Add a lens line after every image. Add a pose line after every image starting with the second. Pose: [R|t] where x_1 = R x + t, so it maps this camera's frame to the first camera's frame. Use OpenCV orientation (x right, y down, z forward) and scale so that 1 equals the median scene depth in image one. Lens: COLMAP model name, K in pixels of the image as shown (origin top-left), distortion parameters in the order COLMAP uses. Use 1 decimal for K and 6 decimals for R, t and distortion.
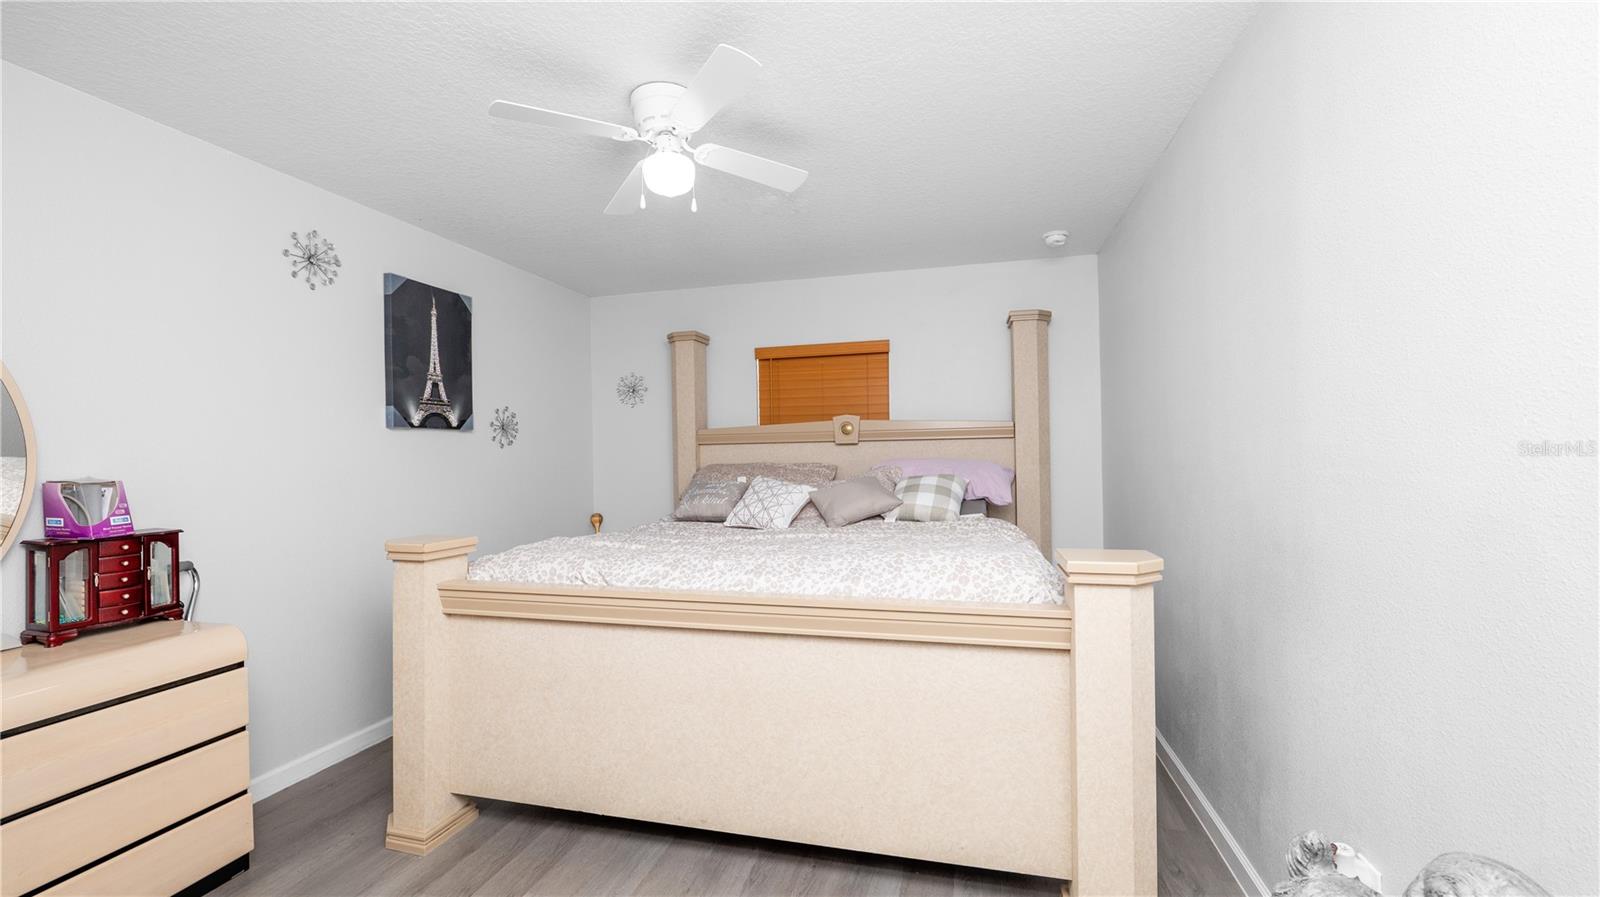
lens RADIAL K [[652.0, 0, 809.6], [0, 652.0, 451.1], [0, 0, 1]] dist [-0.013038, 0.000407]
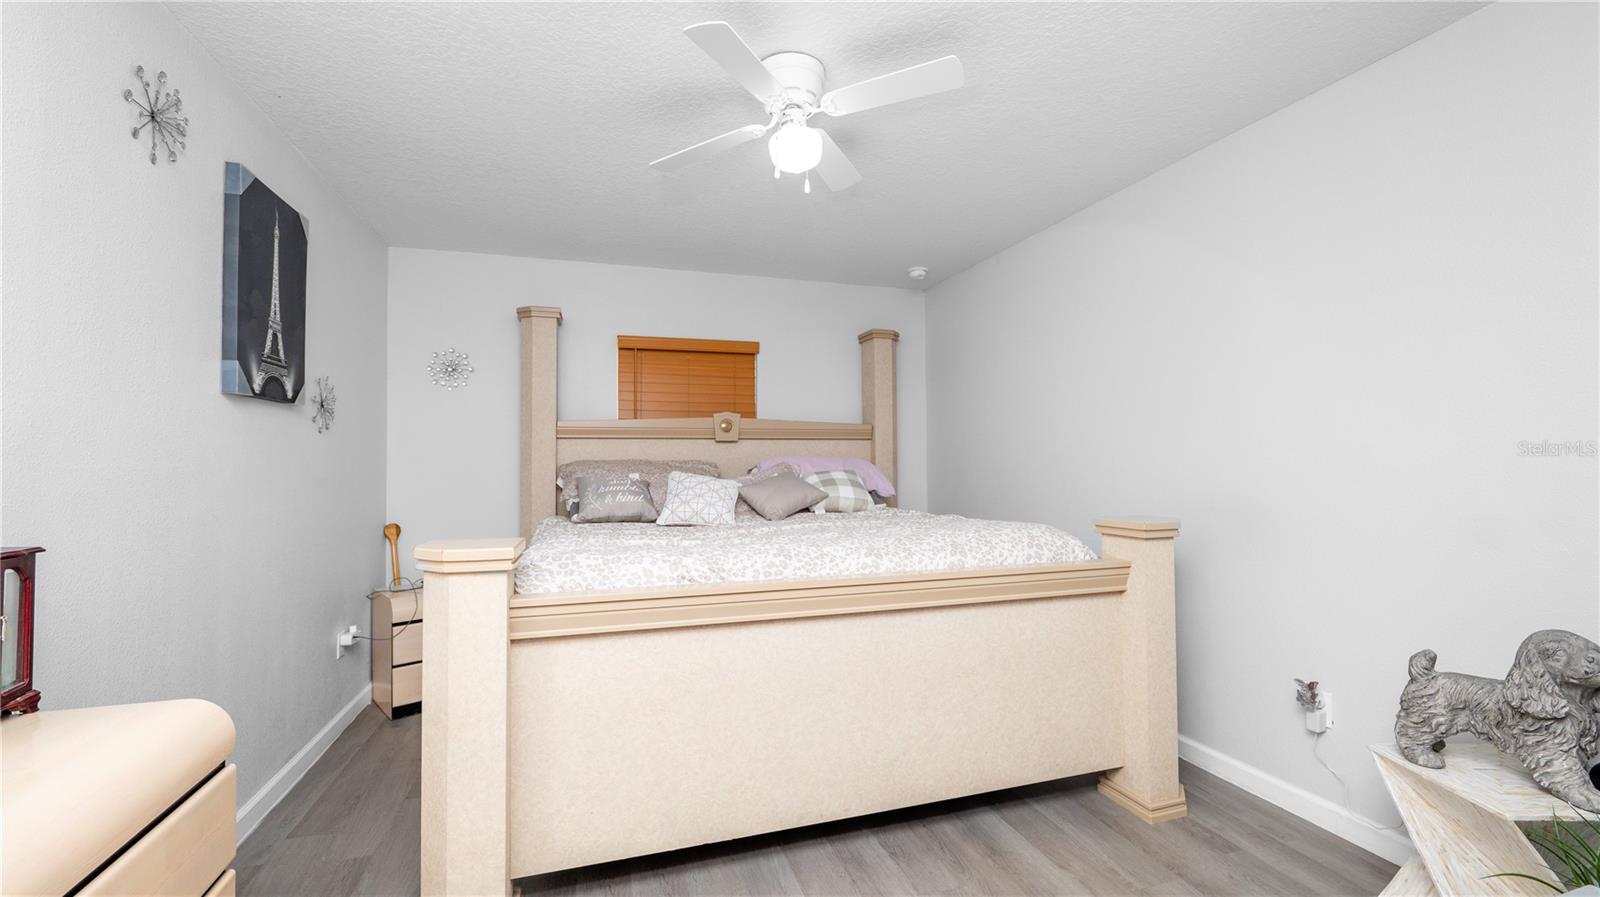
lens RADIAL K [[652.0, 0, 792.1], [0, 652.0, 446.6], [0, 0, 1]] dist [-0.013038, 0.000407]
pose [[0.844977, 0.023304, 0.534294, -0.473837], [-0.010043, 0.999565, -0.027716, 0.028880], [-0.534708, 0.018053, 0.844844, 0.124068]]
